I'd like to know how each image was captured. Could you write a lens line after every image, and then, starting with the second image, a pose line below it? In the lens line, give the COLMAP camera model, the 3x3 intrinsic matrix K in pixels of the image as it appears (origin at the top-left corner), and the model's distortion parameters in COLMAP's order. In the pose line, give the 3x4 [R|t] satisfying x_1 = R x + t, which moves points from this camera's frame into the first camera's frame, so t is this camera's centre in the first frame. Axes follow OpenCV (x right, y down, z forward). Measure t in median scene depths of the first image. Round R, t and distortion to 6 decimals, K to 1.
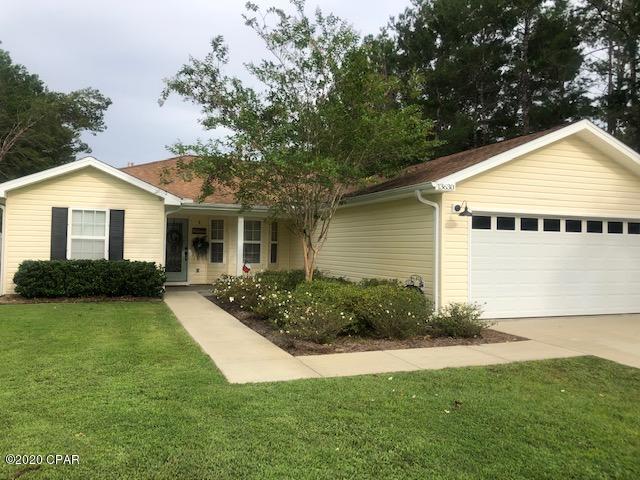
lens RADIAL K [[527.9, 0, 319.8], [0, 527.9, 227.6], [0, 0, 1]] dist [0.044529, -0.069468]
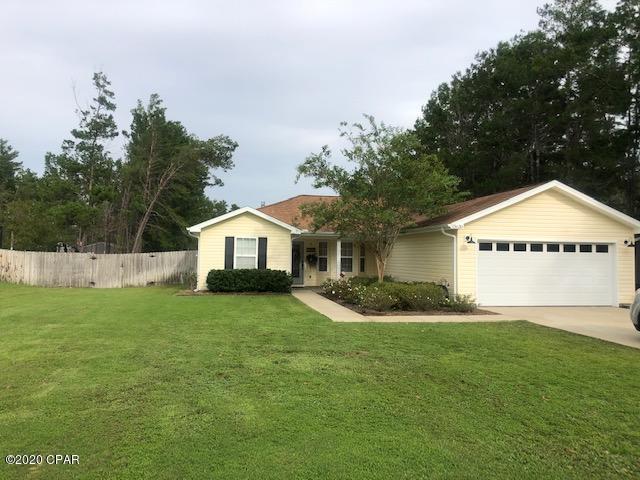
lens RADIAL K [[526.0, 0, 323.1], [0, 526.0, 223.8], [0, 0, 1]] dist [0.045427, -0.007595]
pose [[0.983611, -0.013597, -0.179789, 0.089882], [0.008478, 0.999537, -0.029210, -0.030044], [0.180103, 0.027207, 0.983271, -0.568525]]
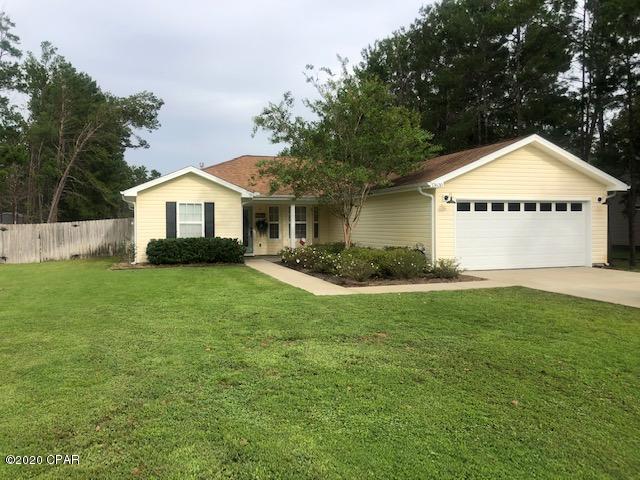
lens RADIAL K [[527.9, 0, 319.8], [0, 527.9, 227.6], [0, 0, 1]] dist [0.044529, -0.069468]
pose [[0.998789, -0.022138, -0.043932, -0.029463], [0.023993, 0.998823, 0.042154, -0.019619], [0.042947, -0.043157, 0.998145, -0.425079]]
